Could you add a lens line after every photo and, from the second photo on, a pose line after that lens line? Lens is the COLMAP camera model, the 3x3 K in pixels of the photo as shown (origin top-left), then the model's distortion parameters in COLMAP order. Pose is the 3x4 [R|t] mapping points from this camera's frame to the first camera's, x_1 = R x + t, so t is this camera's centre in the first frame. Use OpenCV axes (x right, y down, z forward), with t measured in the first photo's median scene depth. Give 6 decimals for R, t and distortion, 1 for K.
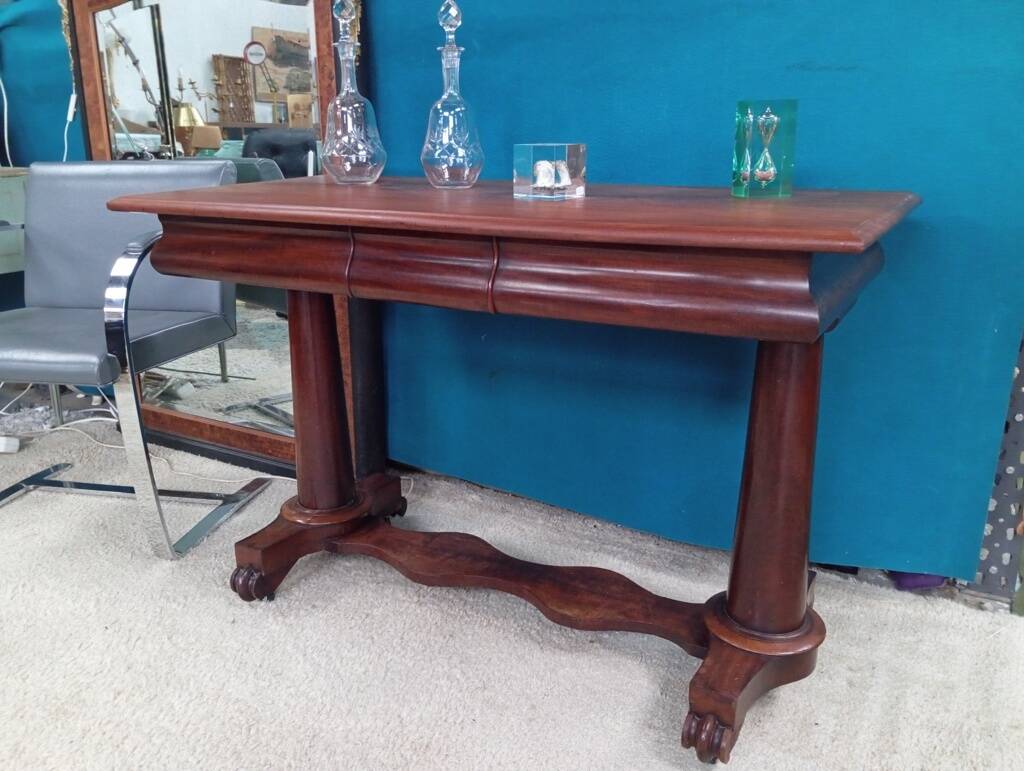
lens RADIAL K [[931.2, 0, 495.3], [0, 931.2, 381.1], [0, 0, 1]] dist [0.016881, -0.017495]
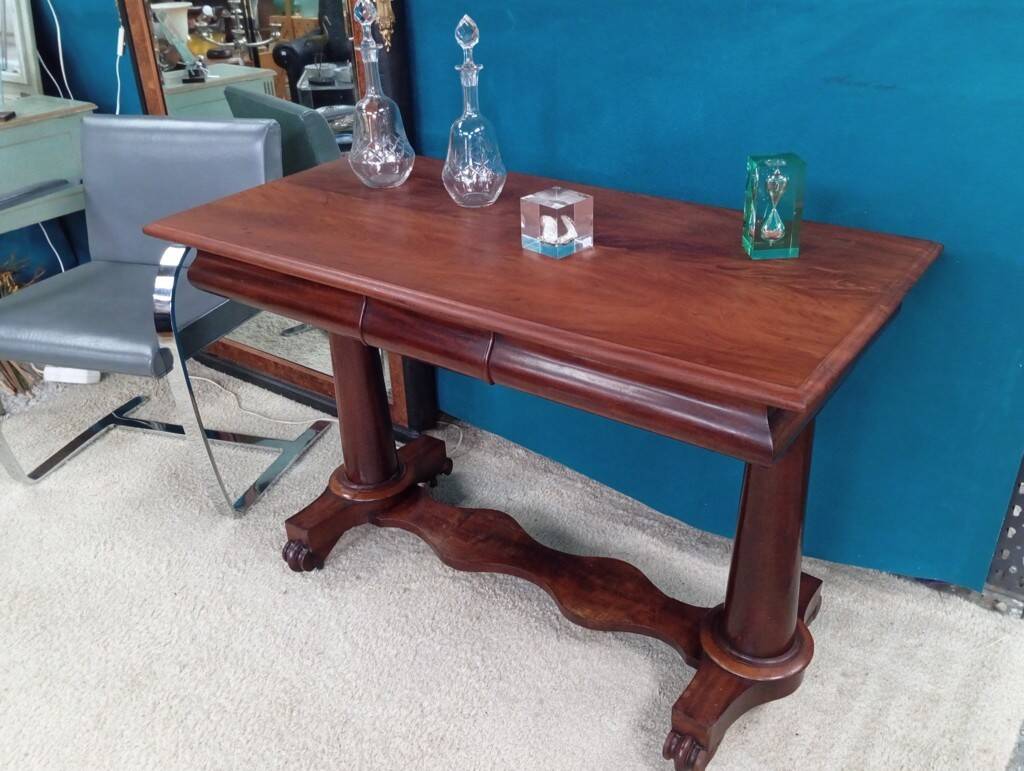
lens RADIAL K [[982.6, 0, 516.7], [0, 982.6, 379.5], [0, 0, 1]] dist [0.022375, -0.020773]
pose [[0.994805, 0.021253, -0.099560, 0.106719], [-0.000202, 0.978377, 0.206831, -0.238552], [0.101803, -0.205736, 0.973298, -0.060090]]
